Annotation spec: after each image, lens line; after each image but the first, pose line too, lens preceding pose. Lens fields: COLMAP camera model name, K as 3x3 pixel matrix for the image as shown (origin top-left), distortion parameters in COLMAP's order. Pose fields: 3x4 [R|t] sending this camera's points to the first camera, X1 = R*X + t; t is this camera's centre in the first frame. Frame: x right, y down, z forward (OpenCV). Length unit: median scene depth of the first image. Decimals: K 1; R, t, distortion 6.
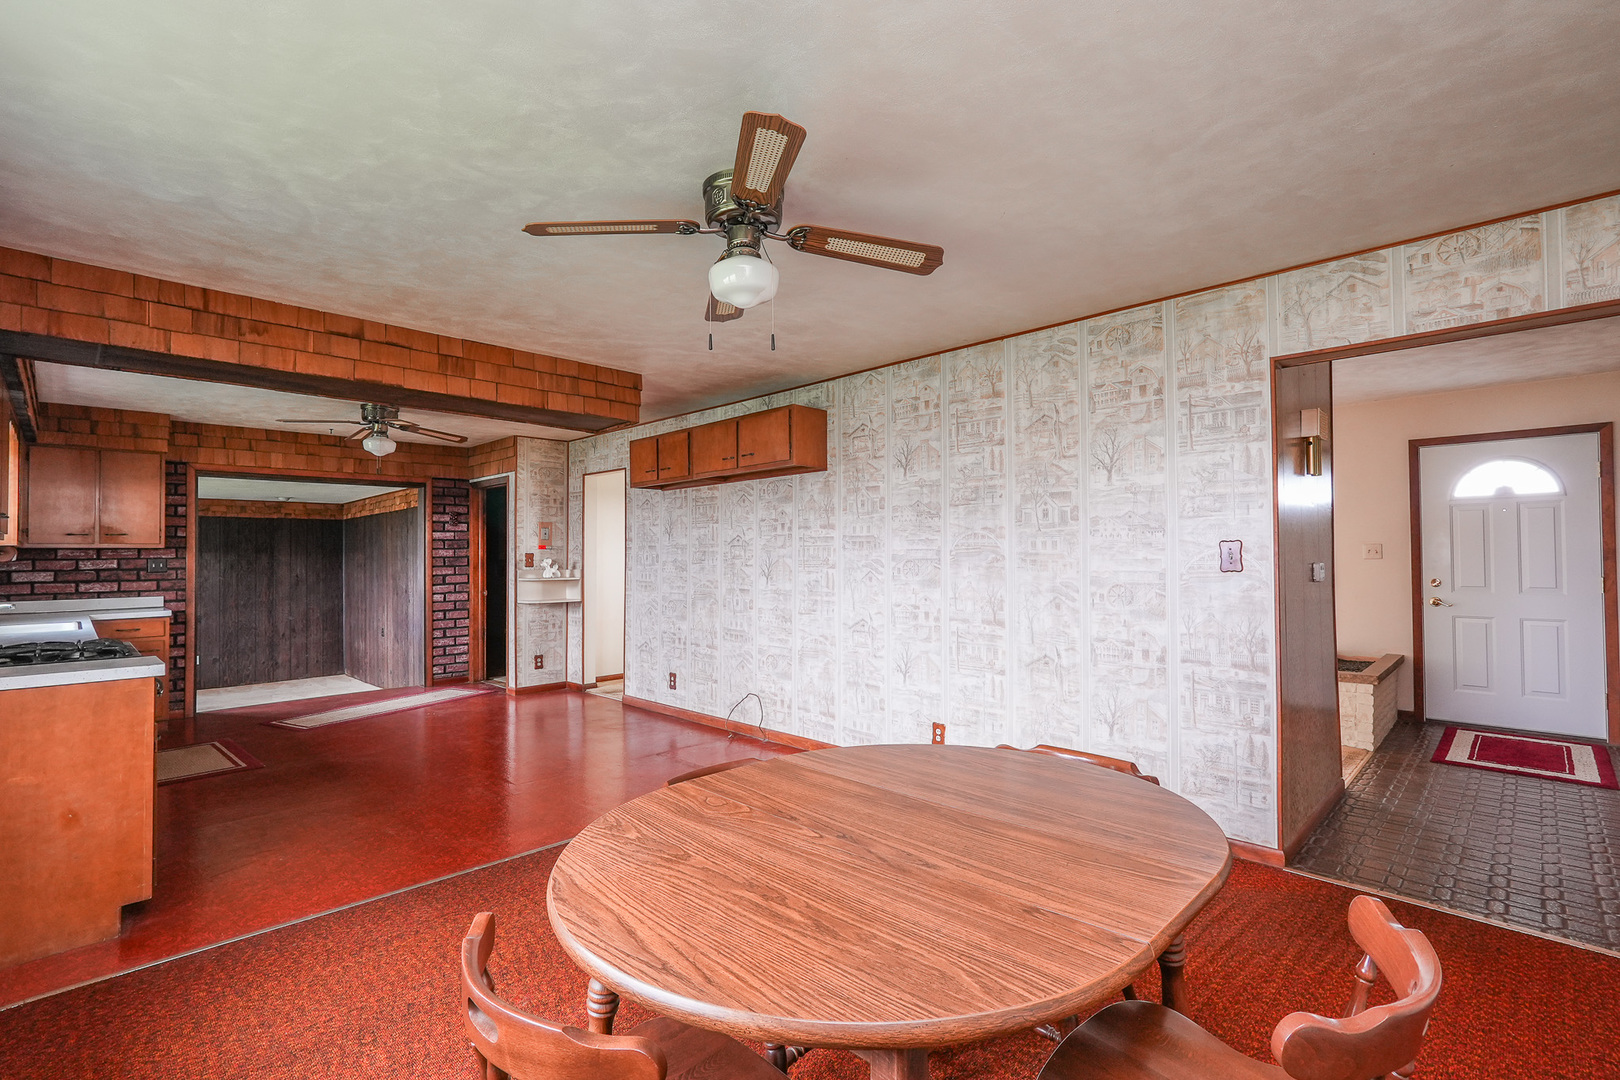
lens RADIAL K [[739.1, 0, 815.3], [0, 739.1, 548.3], [0, 0, 1]] dist [-0.018778, 0.002723]
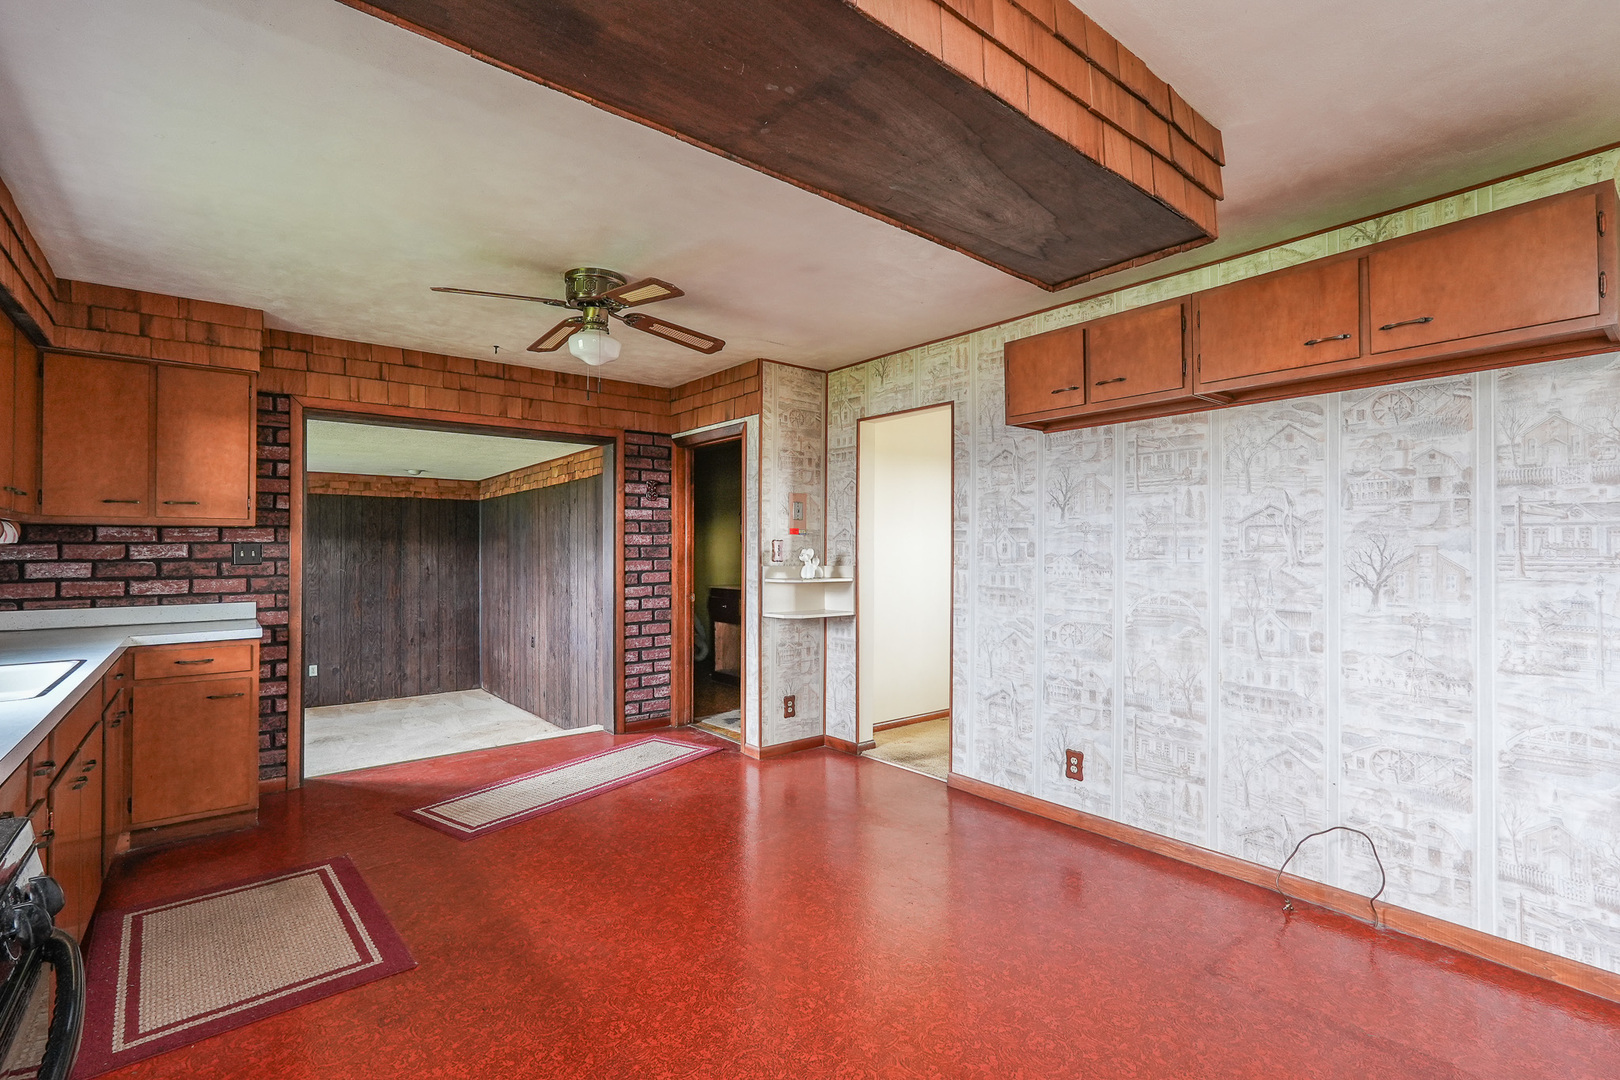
lens RADIAL K [[739.1, 0, 808.8], [0, 739.1, 549.6], [0, 0, 1]] dist [-0.018778, 0.002723]
pose [[0.992880, 0.008685, -0.118801, -0.307731], [-0.007523, 0.999919, 0.010225, 0.008737], [0.118880, -0.009259, 0.992865, 0.385275]]
